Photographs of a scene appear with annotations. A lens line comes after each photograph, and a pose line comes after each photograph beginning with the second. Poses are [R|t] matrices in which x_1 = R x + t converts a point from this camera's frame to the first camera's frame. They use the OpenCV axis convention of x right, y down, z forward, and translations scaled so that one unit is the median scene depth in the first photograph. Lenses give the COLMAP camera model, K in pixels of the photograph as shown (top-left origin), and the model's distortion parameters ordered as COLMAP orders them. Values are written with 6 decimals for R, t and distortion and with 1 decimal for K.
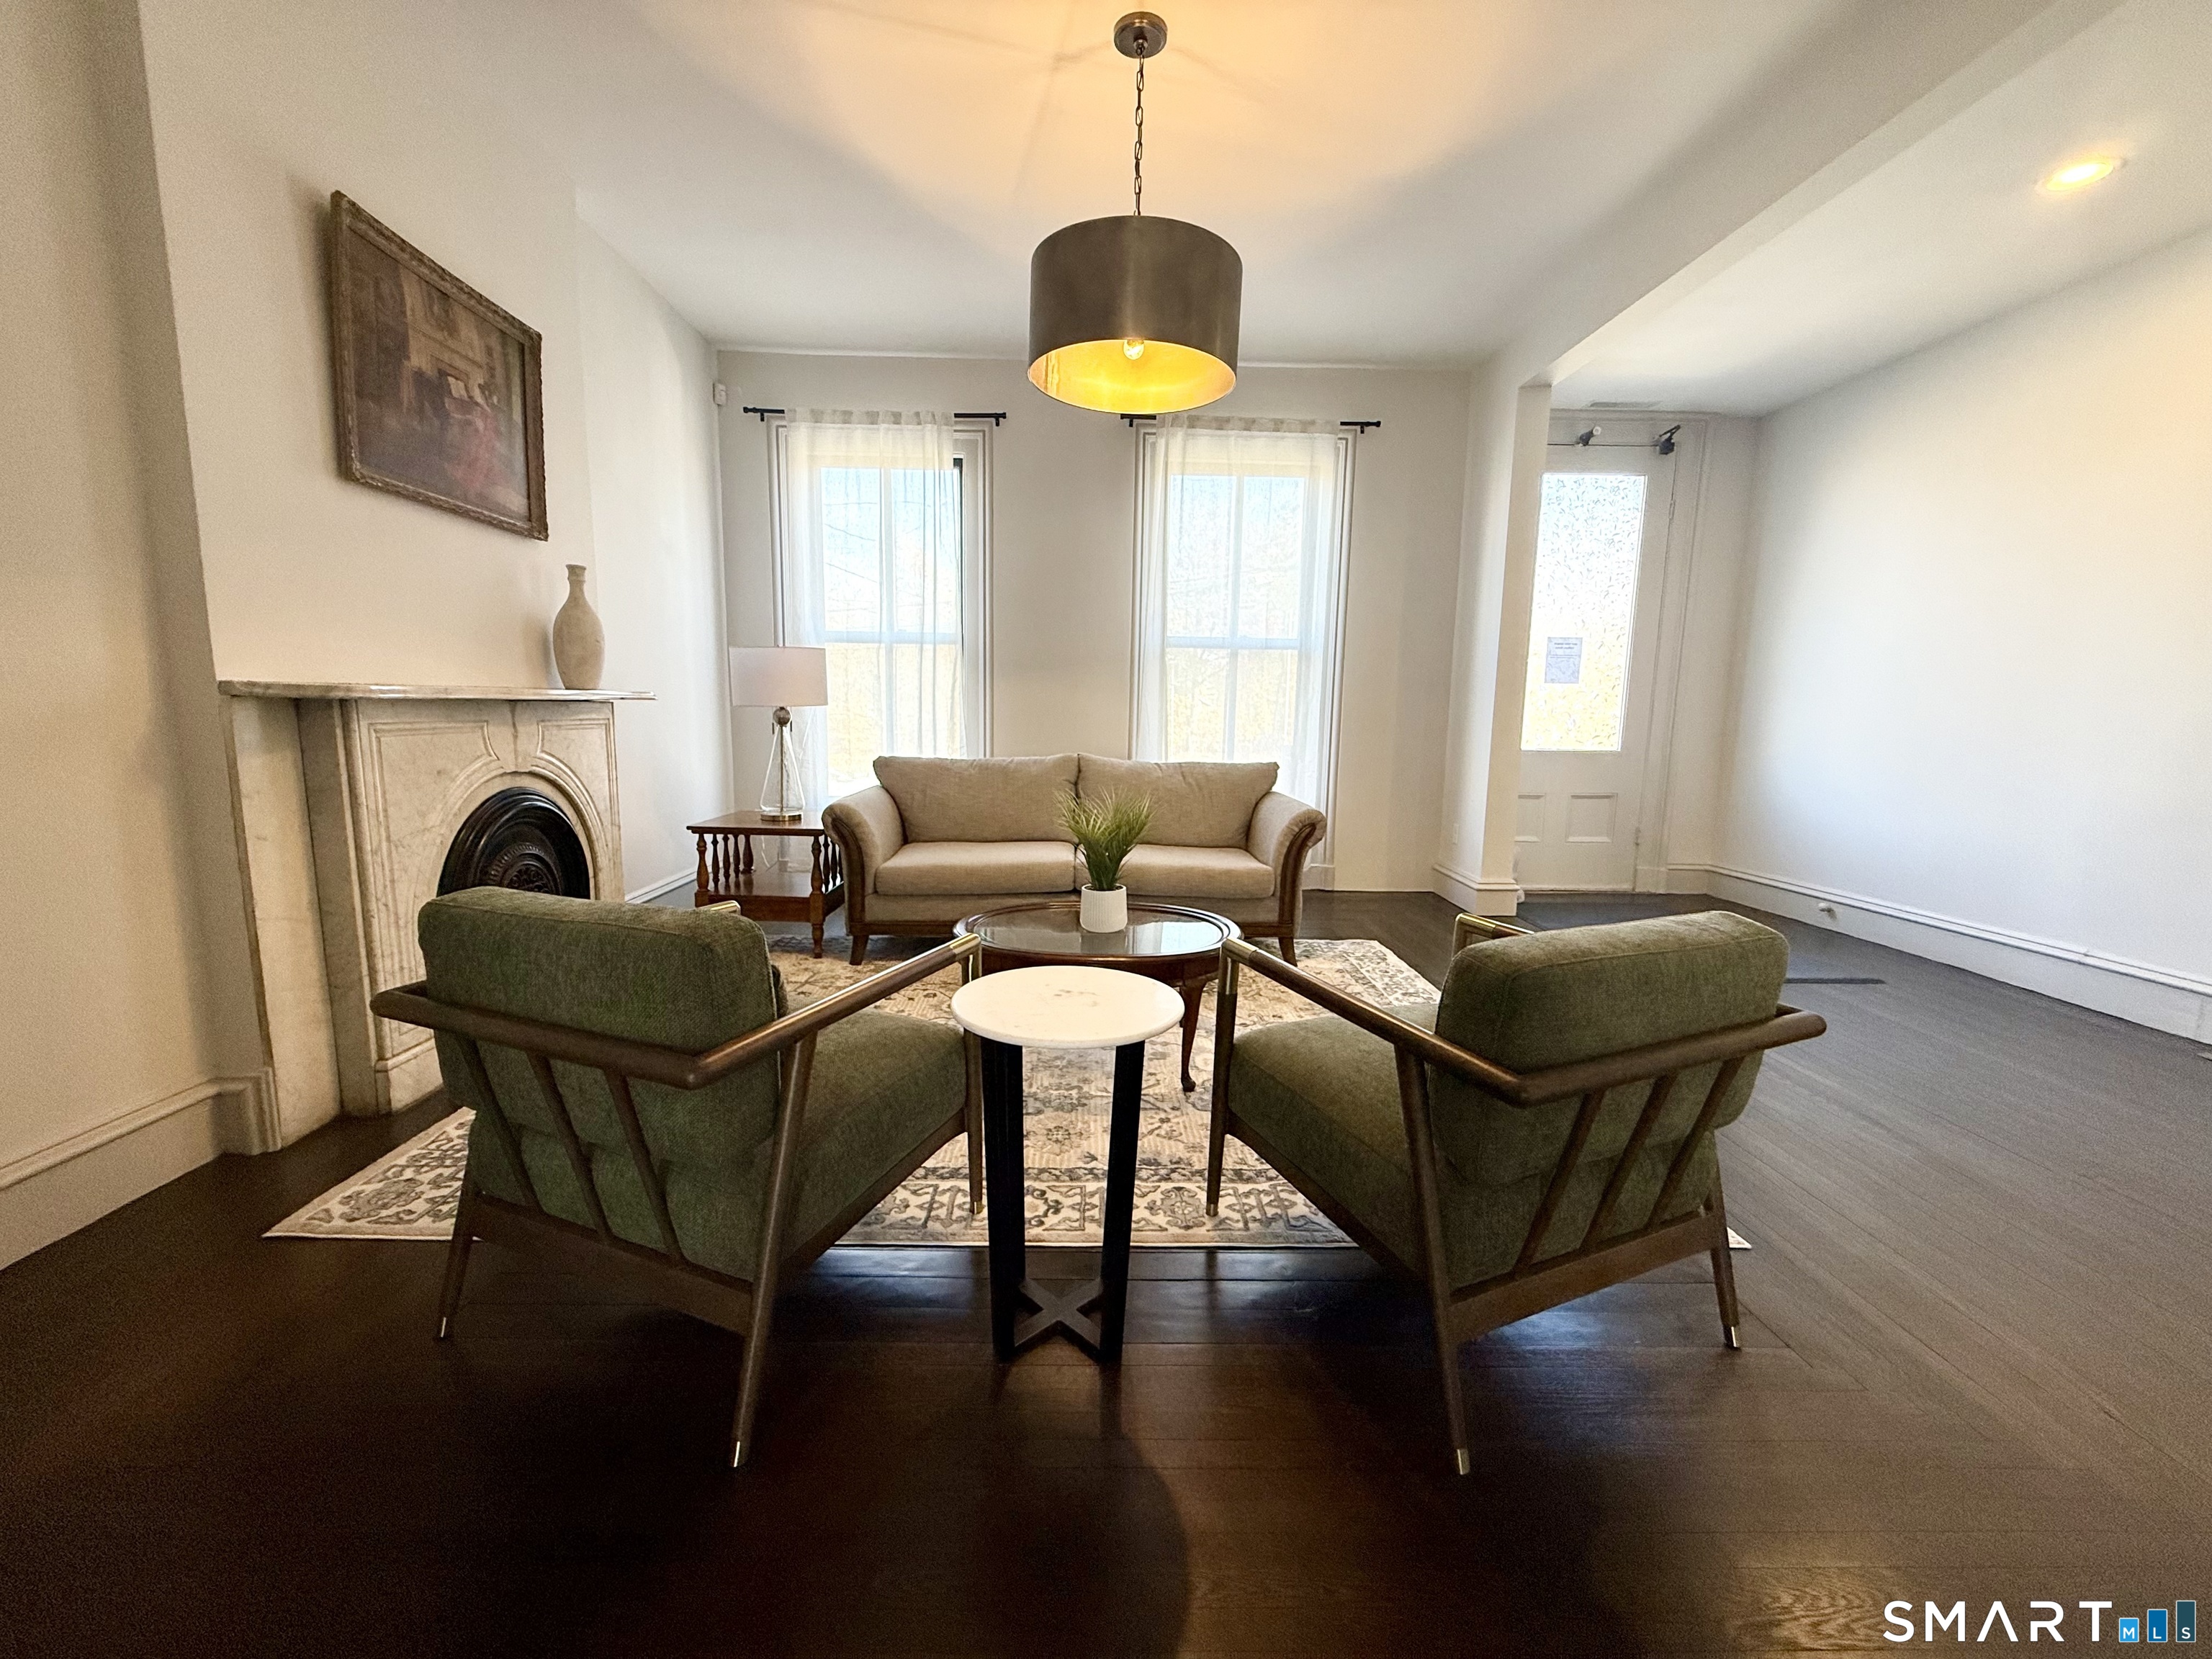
lens RADIAL K [[887.2, 0, 1103.5], [0, 887.2, 825.3], [0, 0, 1]] dist [-0.000634, -0.000171]
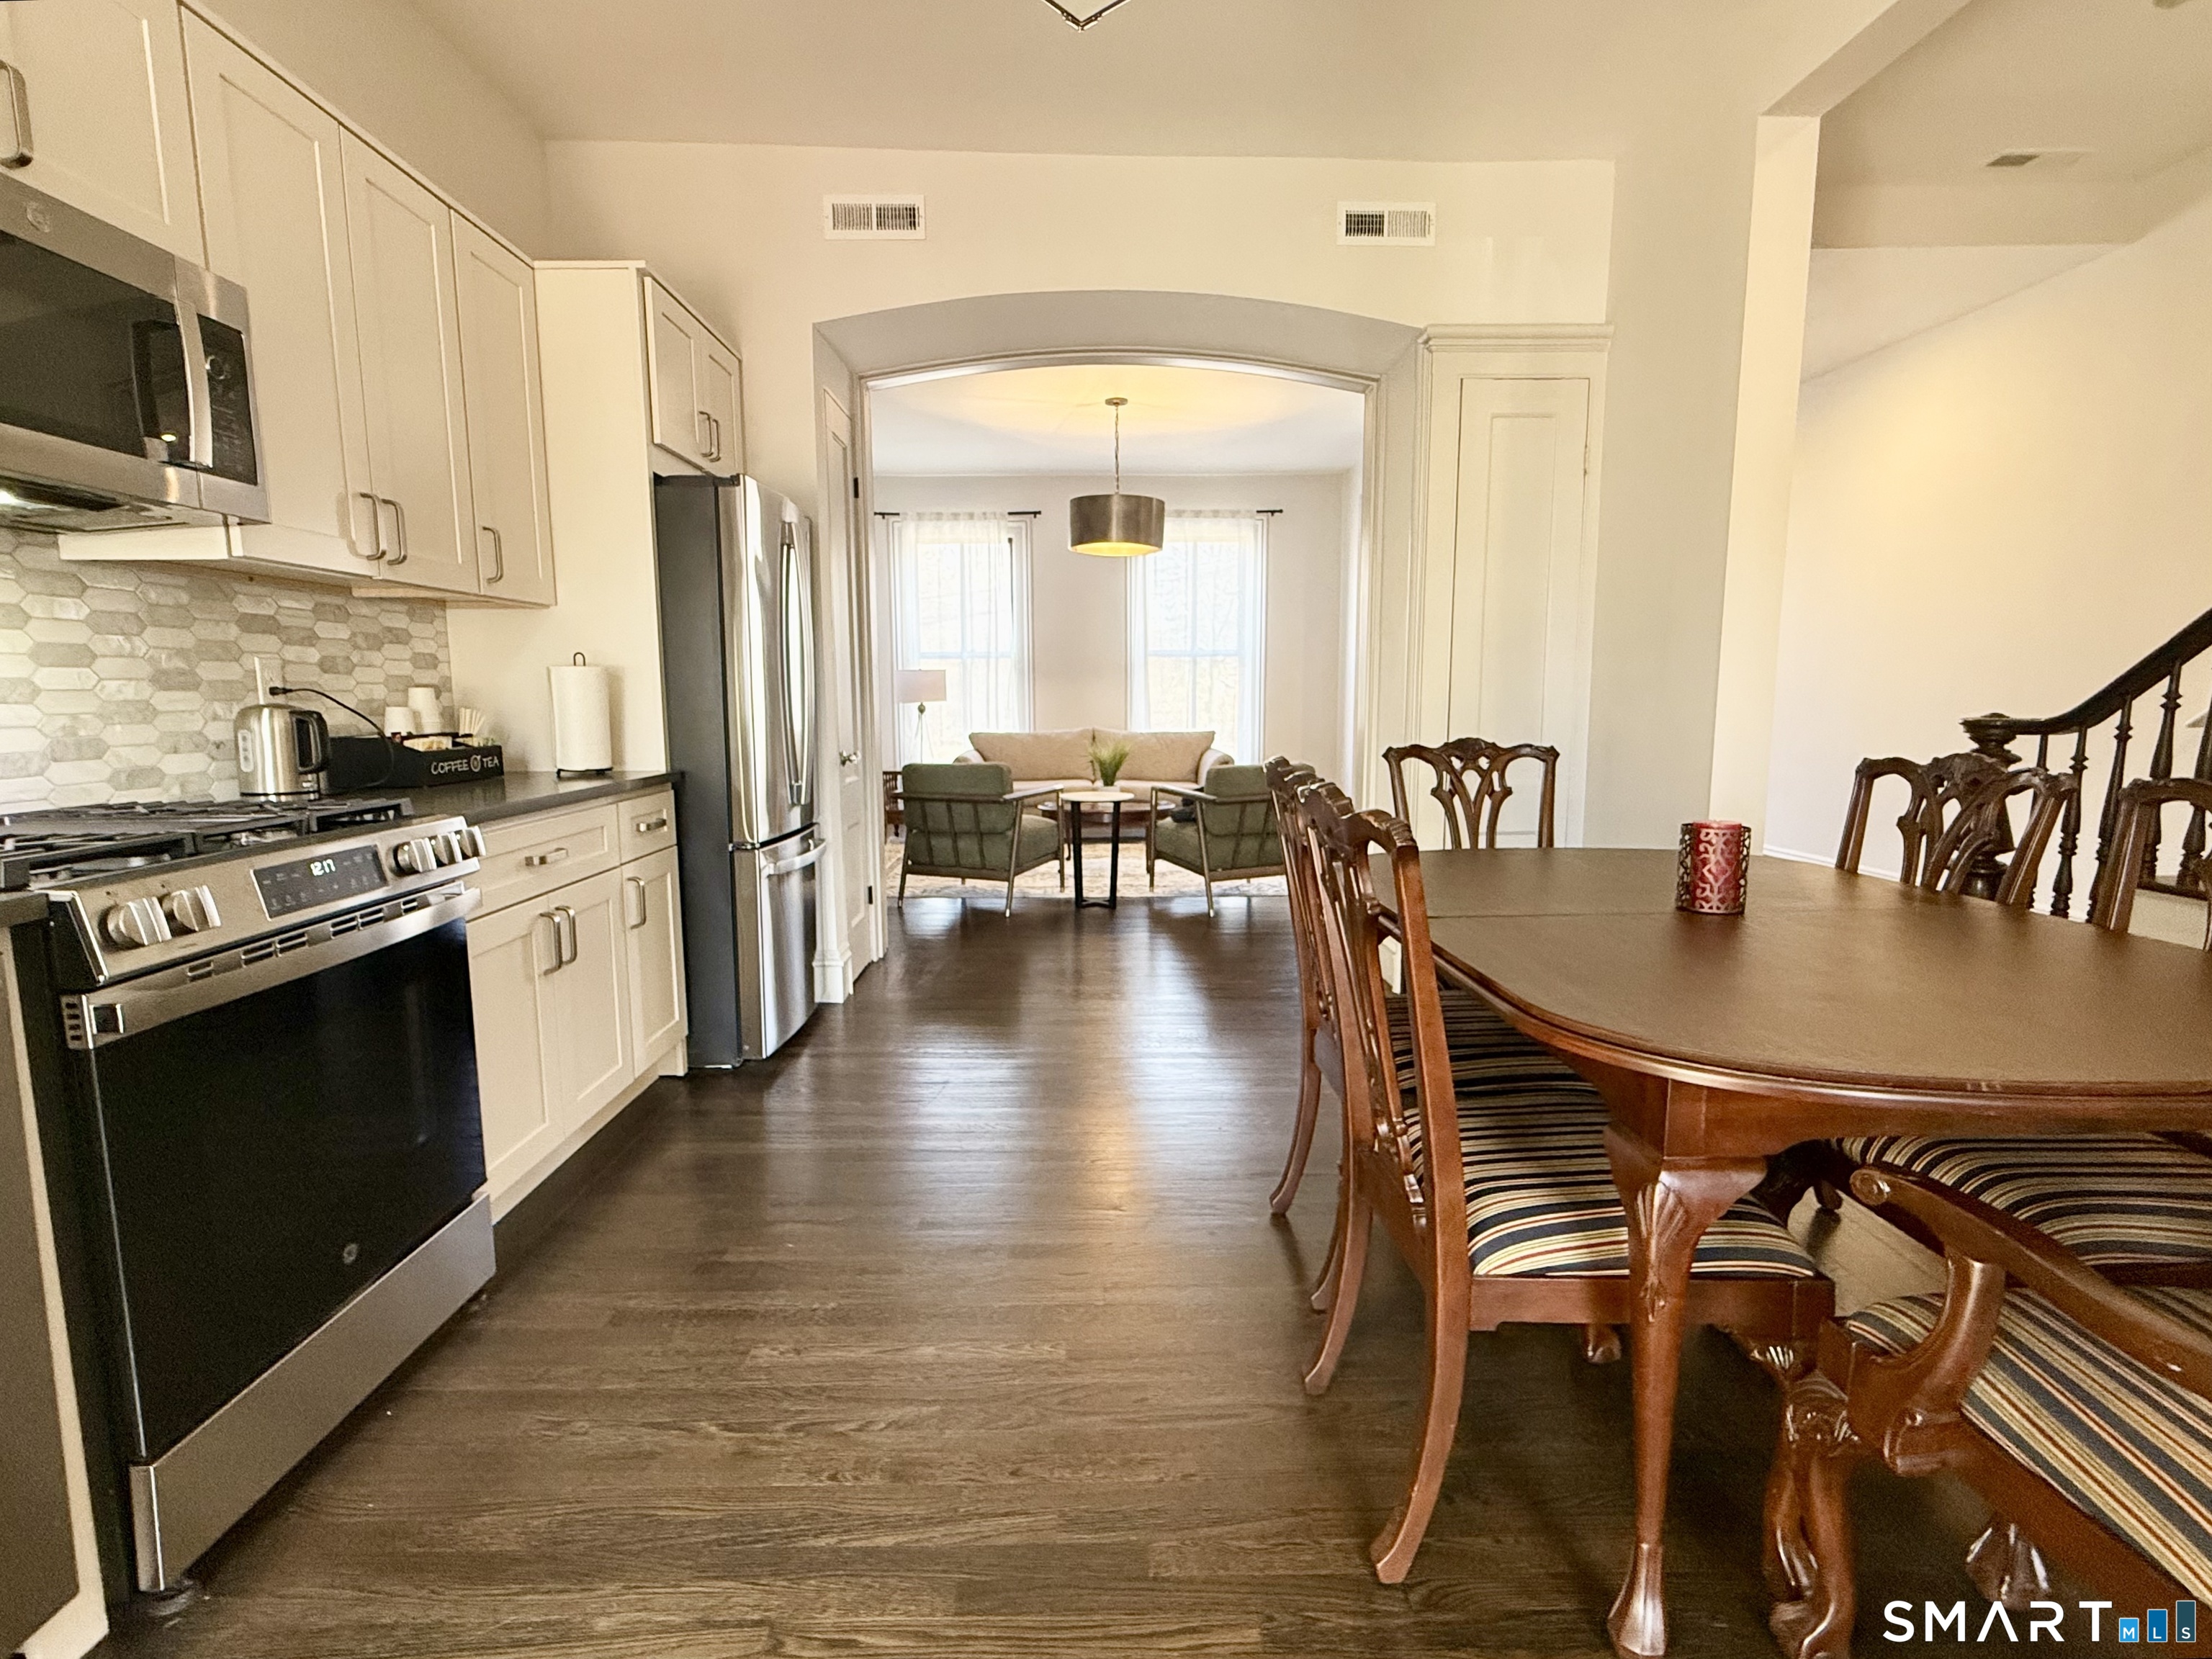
lens RADIAL K [[1070.6, 0, 1104.5], [0, 1070.6, 821.9], [0, 0, 1]] dist [0.000134, -0.000093]
pose [[0.999742, -0.021913, -0.006042, 0.000929], [0.021832, 0.999674, -0.013207, 0.109422], [0.006330, 0.013072, 0.999895, -0.877853]]
